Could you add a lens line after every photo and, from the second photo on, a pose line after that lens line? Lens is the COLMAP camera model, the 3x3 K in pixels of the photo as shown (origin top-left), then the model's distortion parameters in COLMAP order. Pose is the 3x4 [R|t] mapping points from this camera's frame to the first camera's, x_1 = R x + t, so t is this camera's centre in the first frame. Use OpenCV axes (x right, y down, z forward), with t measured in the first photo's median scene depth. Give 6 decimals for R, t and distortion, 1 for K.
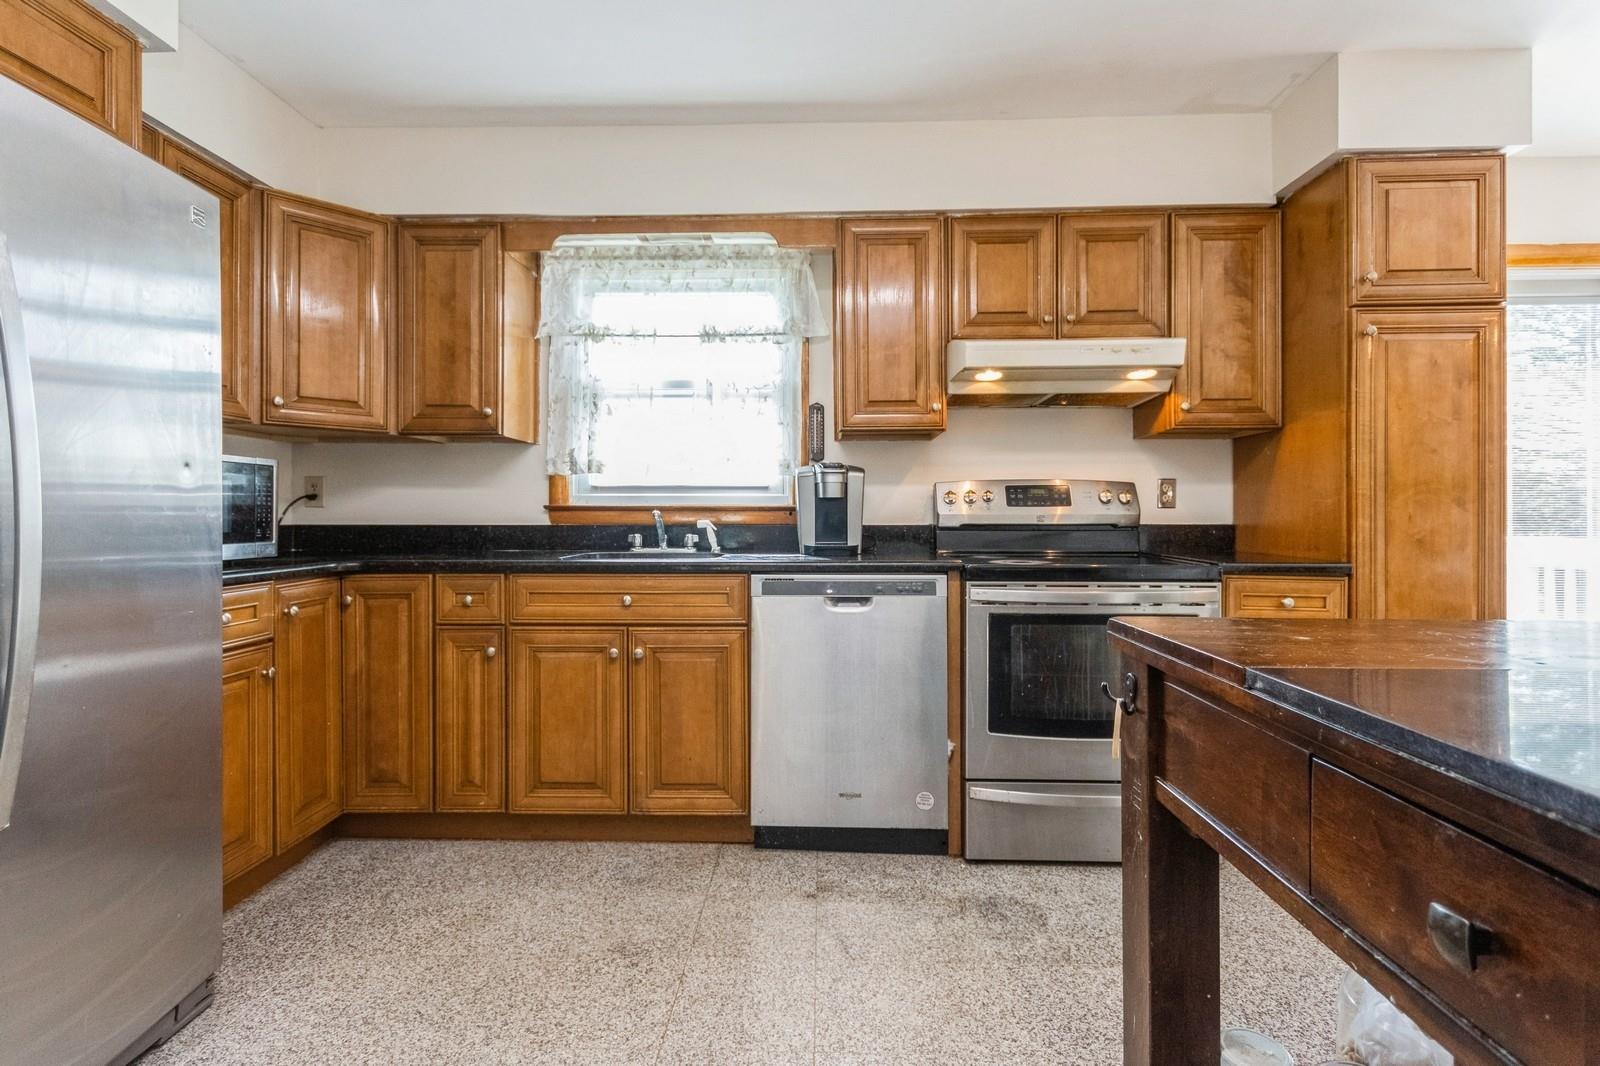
lens RADIAL K [[752.1, 0, 792.7], [0, 752.1, 511.4], [0, 0, 1]] dist [0.012277, -0.000627]
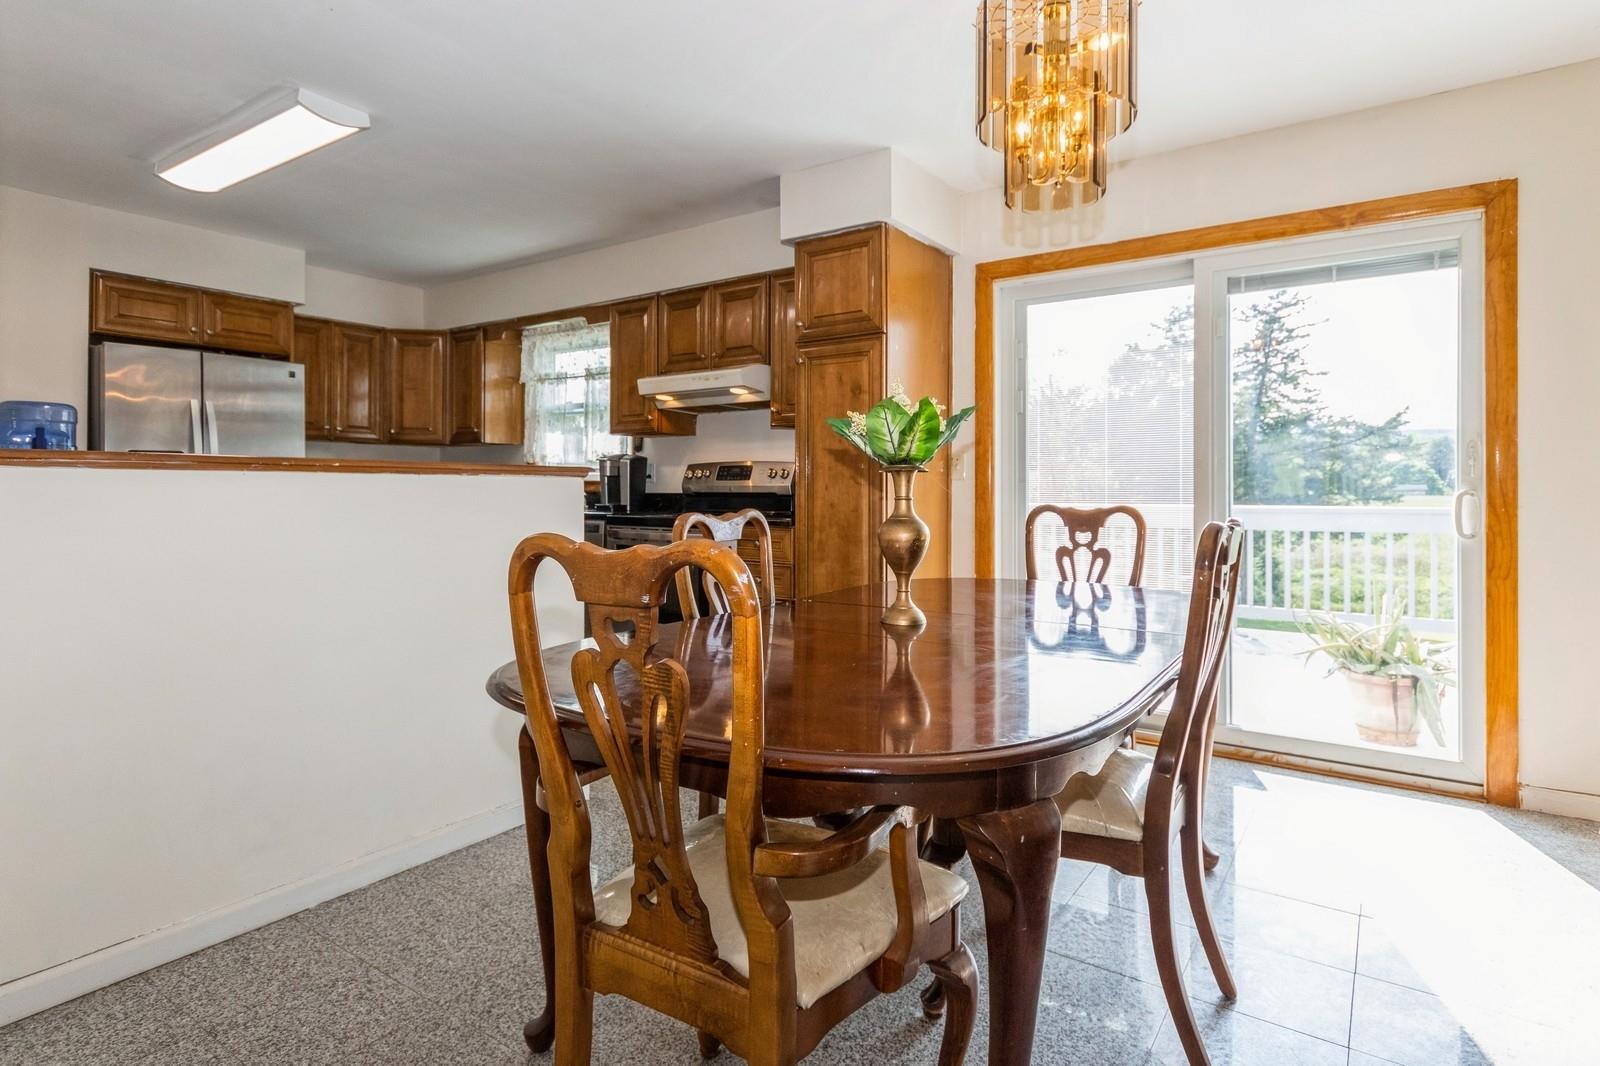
lens RADIAL K [[856.4, 0, 783.9], [0, 856.4, 482.5], [0, 0, 1]] dist [0.020987, 0.001515]
pose [[0.830462, -0.002087, -0.557071, 1.514162], [0.001139, 0.999997, -0.002048, 0.001099], [0.557074, 0.001066, 0.830462, -0.357881]]
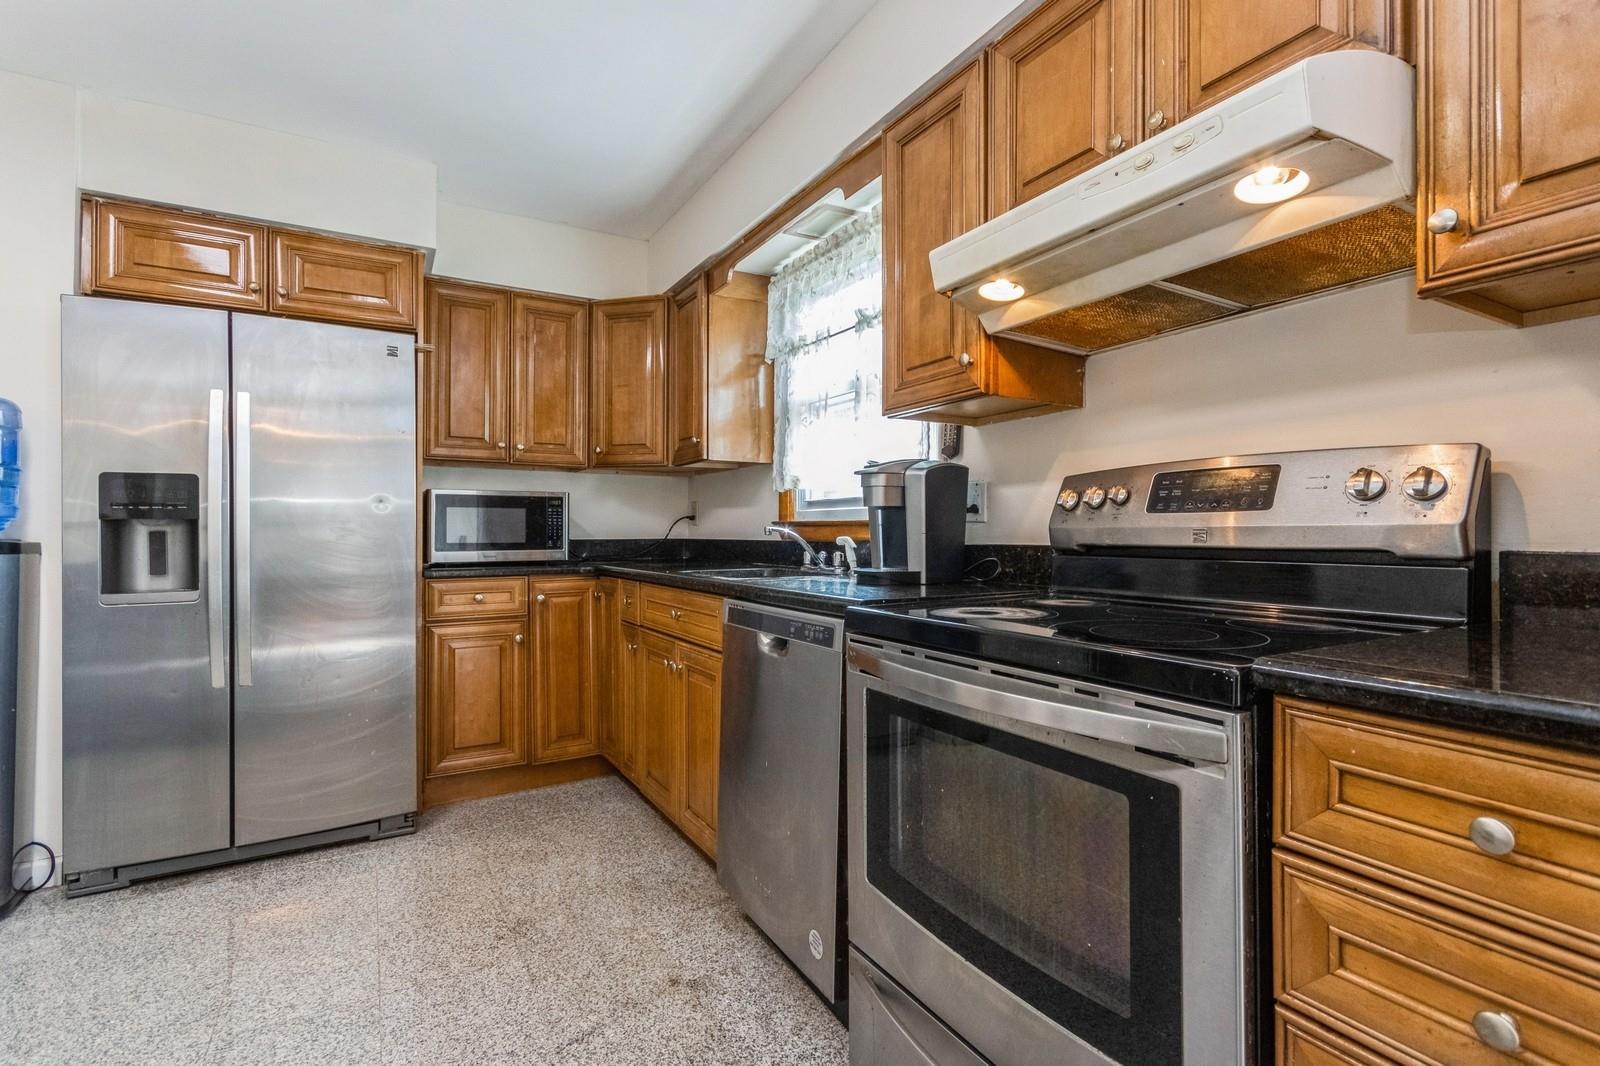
lens RADIAL K [[752.1, 0, 793.3], [0, 752.1, 526.8], [0, 0, 1]] dist [0.012277, -0.000627]
pose [[0.519665, -0.007048, -0.854341, 0.698096], [0.004386, 0.999975, -0.005582, 0.006145], [0.854359, -0.000846, 0.519683, 0.577218]]
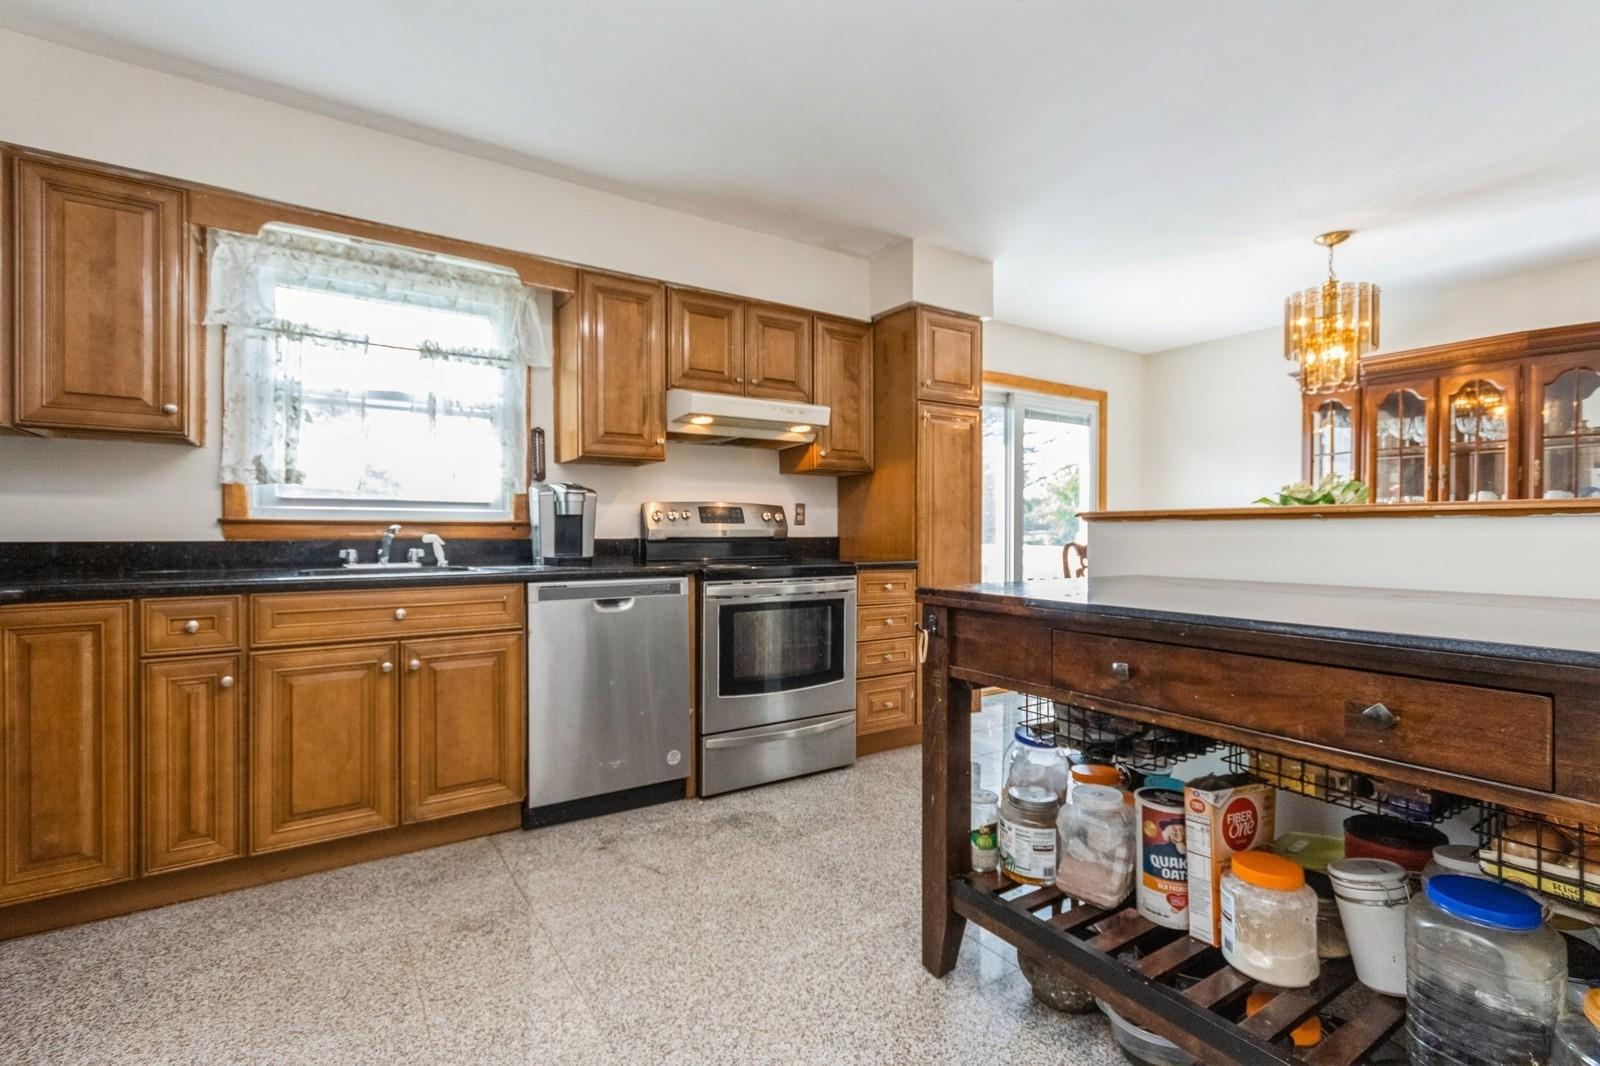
lens RADIAL K [[752.1, 0, 796.7], [0, 752.1, 530.5], [0, 0, 1]] dist [0.012277, -0.000627]
pose [[0.809661, 0.000487, 0.586897, -0.365735], [-0.004020, 0.999981, 0.004717, -0.001033], [-0.586884, -0.006178, 0.809648, -0.124325]]
